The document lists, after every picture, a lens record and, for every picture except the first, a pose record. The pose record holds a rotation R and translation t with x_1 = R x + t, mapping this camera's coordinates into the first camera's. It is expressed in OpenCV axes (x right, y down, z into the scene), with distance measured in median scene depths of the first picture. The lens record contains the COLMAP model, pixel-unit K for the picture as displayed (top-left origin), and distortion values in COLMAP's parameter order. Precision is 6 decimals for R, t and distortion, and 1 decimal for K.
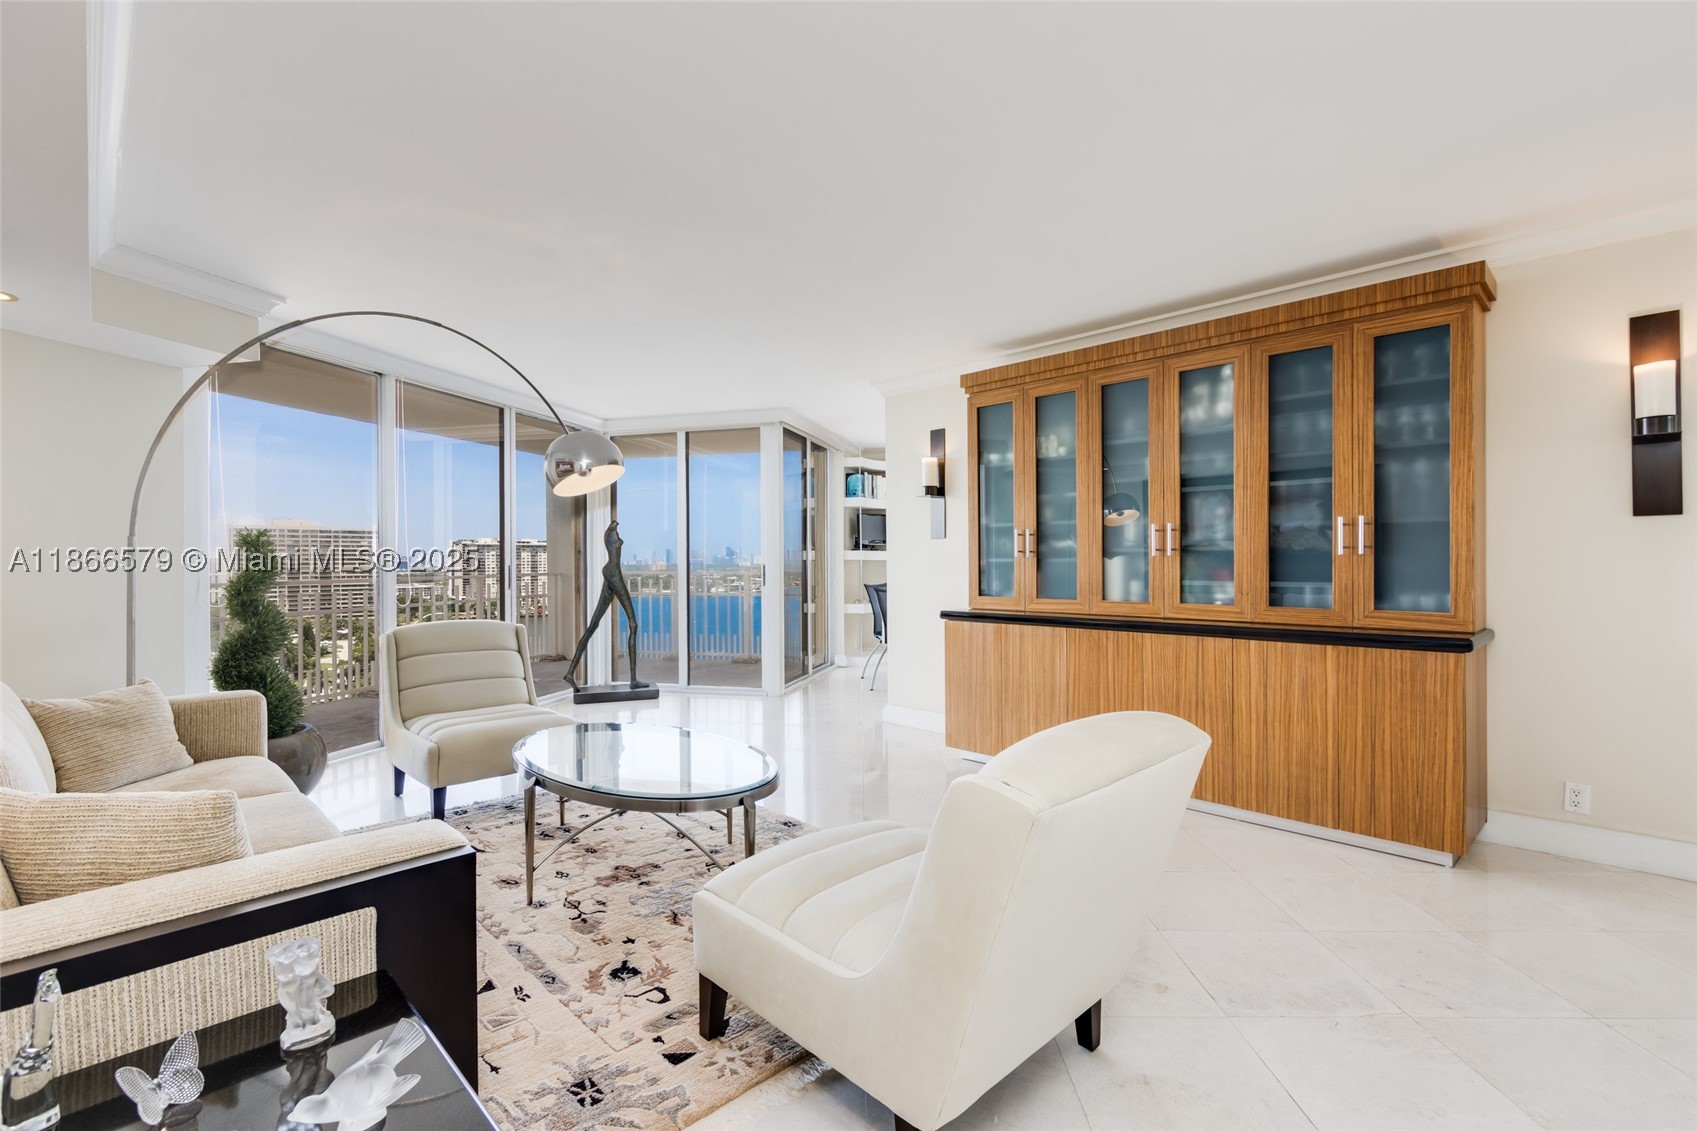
lens RADIAL K [[778.8, 0, 859.2], [0, 778.8, 557.2], [0, 0, 1]] dist [0.002723, -0.000829]
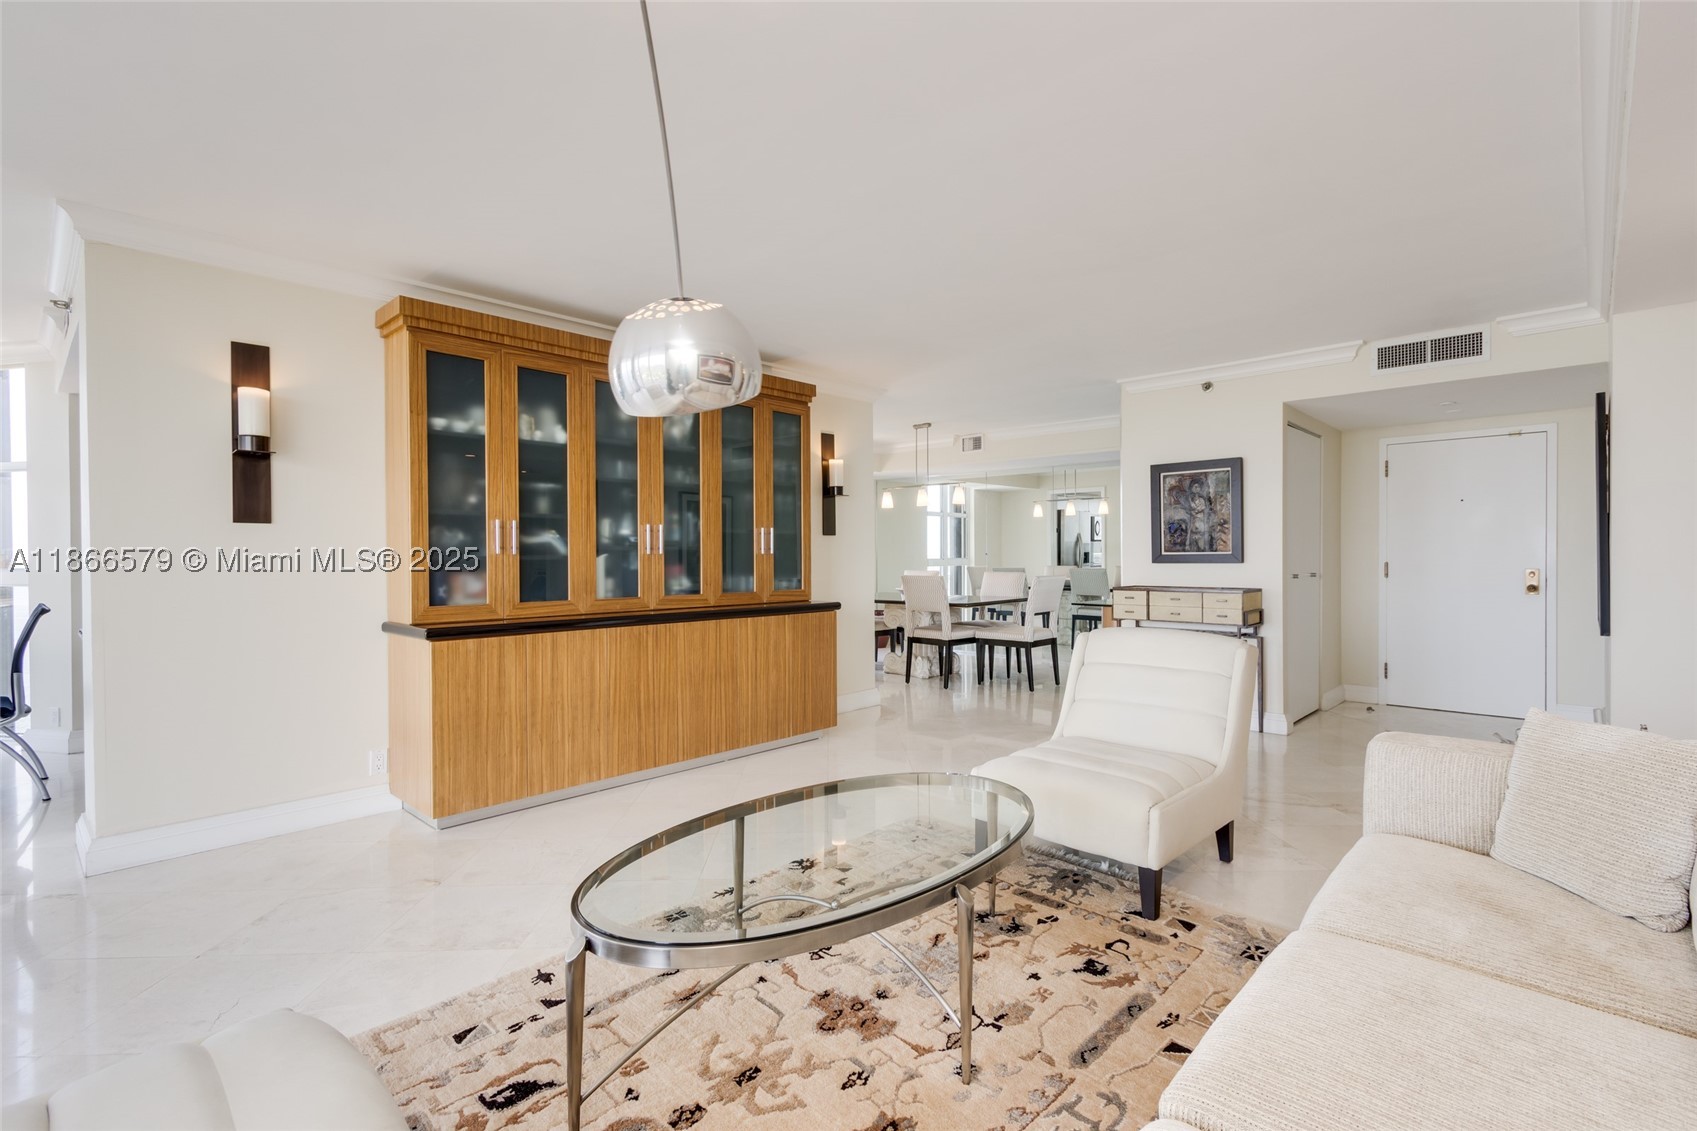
lens RADIAL K [[778.8, 0, 850.2], [0, 778.8, 565.5], [0, 0, 1]] dist [0.002723, -0.000829]
pose [[-0.036011, -0.005581, 0.999336, -0.929616], [-0.000387, 0.999984, 0.005570, 0.010781], [-0.999351, -0.000186, -0.036012, 0.978789]]
